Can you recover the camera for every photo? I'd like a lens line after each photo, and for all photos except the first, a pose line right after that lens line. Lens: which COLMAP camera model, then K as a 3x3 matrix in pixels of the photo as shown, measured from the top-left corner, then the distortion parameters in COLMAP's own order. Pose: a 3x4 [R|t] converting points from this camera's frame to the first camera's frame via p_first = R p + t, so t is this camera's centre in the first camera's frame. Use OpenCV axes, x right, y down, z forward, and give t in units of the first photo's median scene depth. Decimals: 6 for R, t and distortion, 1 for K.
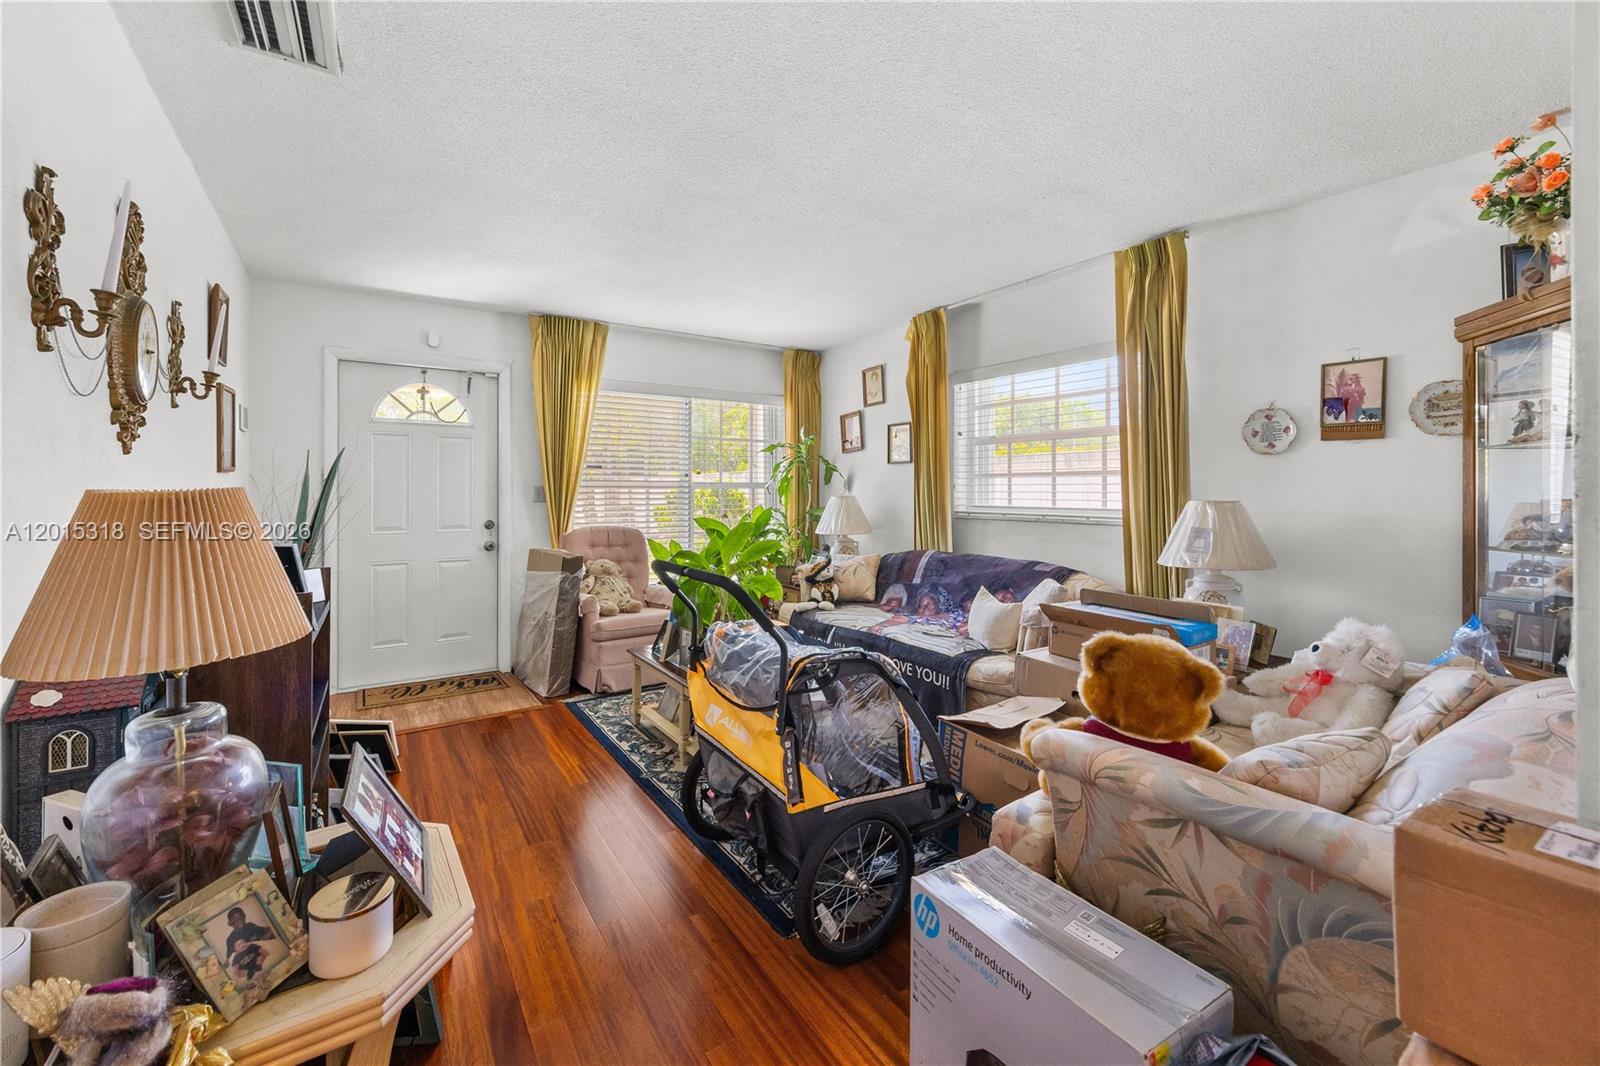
lens RADIAL K [[657.3, 0, 820.6], [0, 657.3, 483.2], [0, 0, 1]] dist [0.003585, -0.001039]
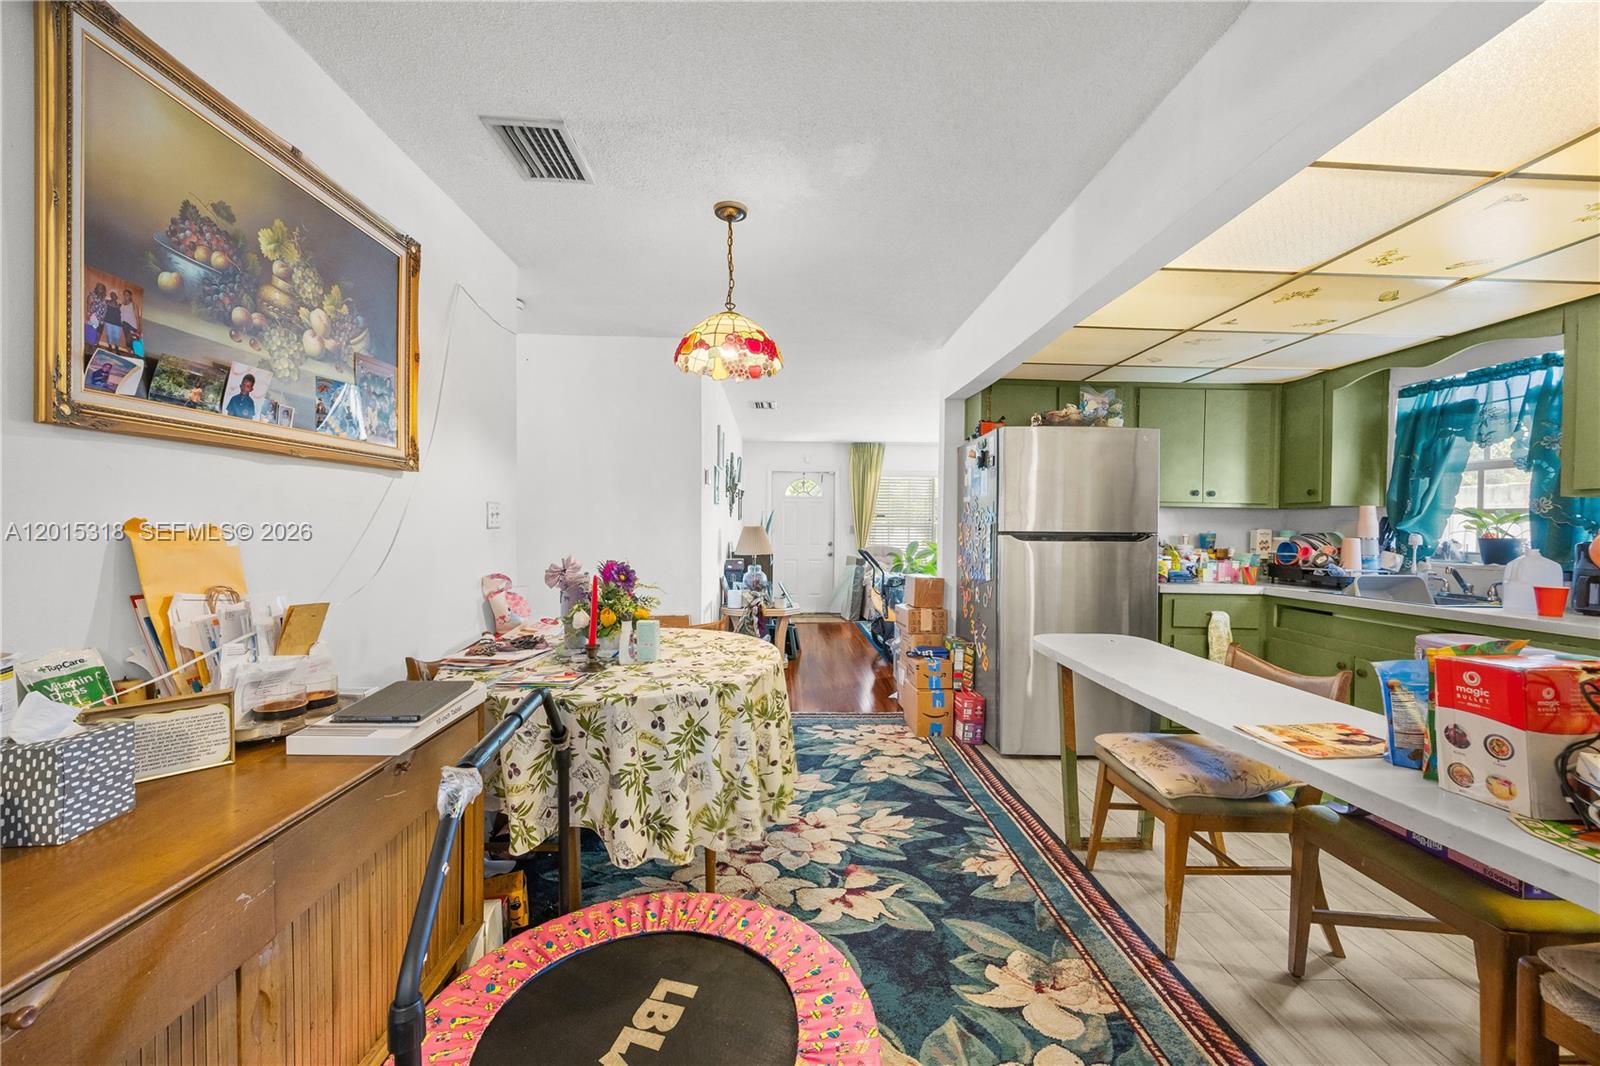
lens RADIAL K [[630.9, 0, 816.7], [0, 630.9, 551.3], [0, 0, 1]] dist [0.001169, -0.000473]
pose [[0.853552, 0.032569, -0.519989, 0.603124], [-0.010430, 0.998912, 0.045447, -0.005757], [0.520904, -0.033368, 0.852963, -0.887764]]
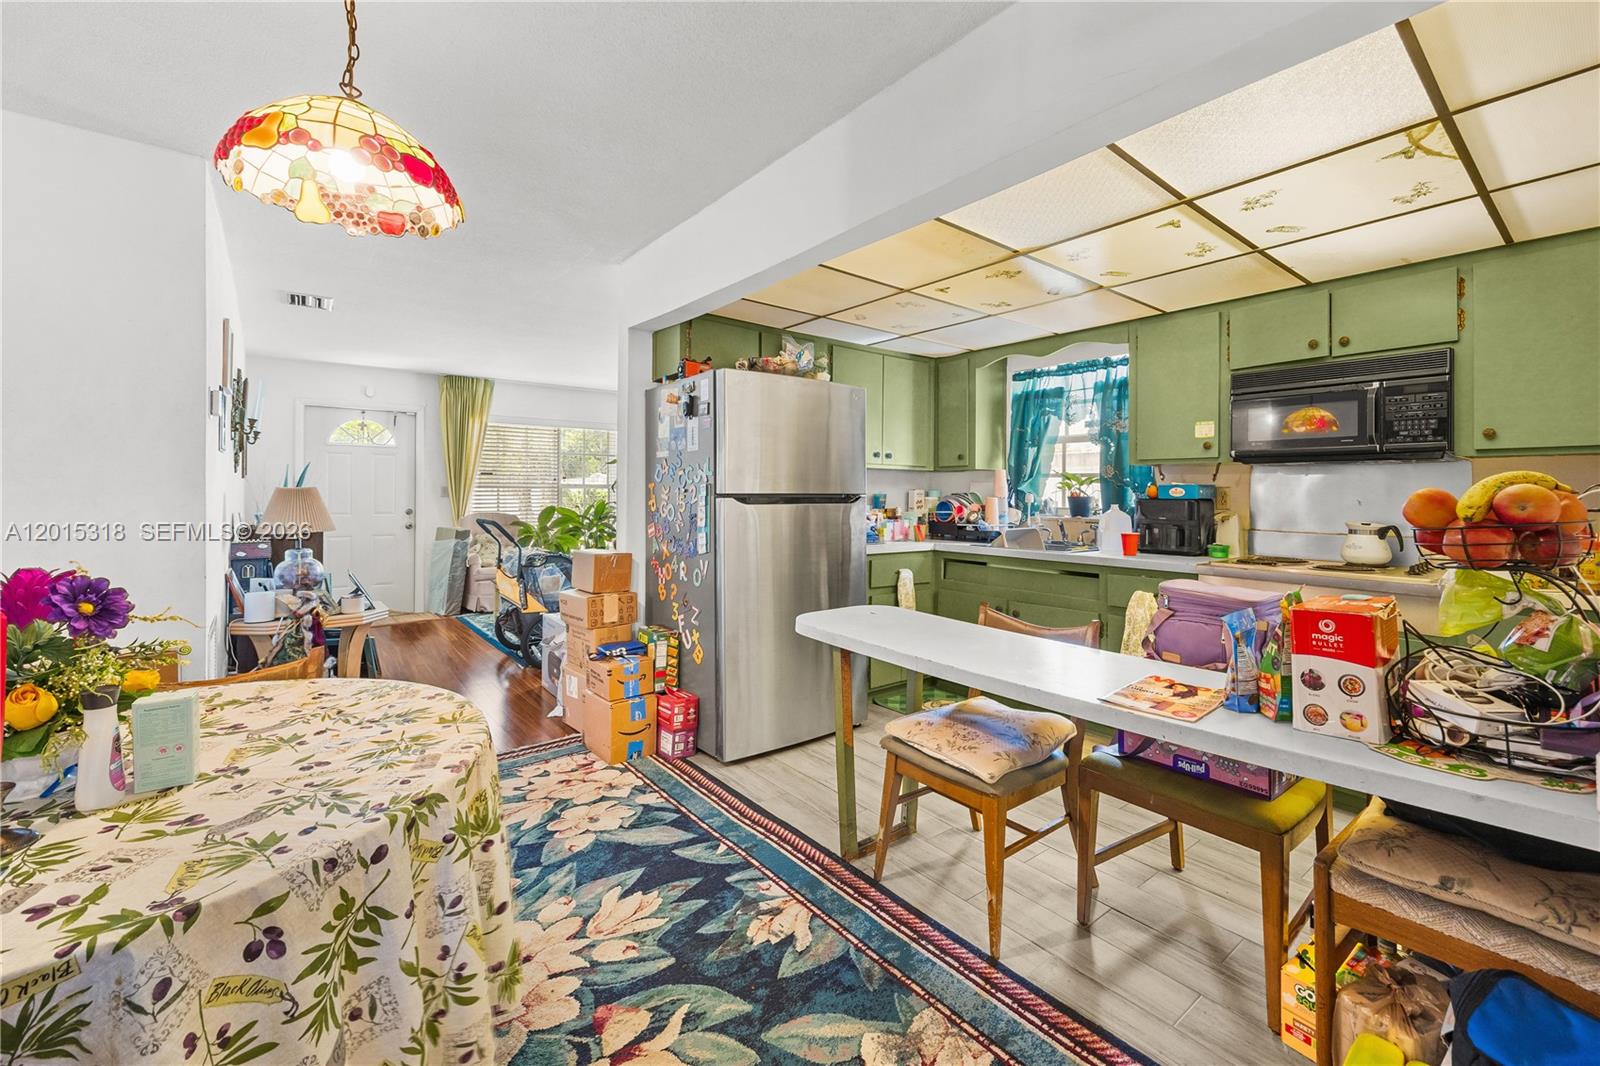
lens RADIAL K [[674.0, 0, 873.9], [0, 674.0, 497.6], [0, 0, 1]] dist [0.004277, 0.000355]
pose [[0.993052, 0.009218, 0.117319, 0.450116], [-0.010986, 0.999835, 0.014433, -0.004823], [-0.117167, -0.015622, 0.992989, -0.801828]]
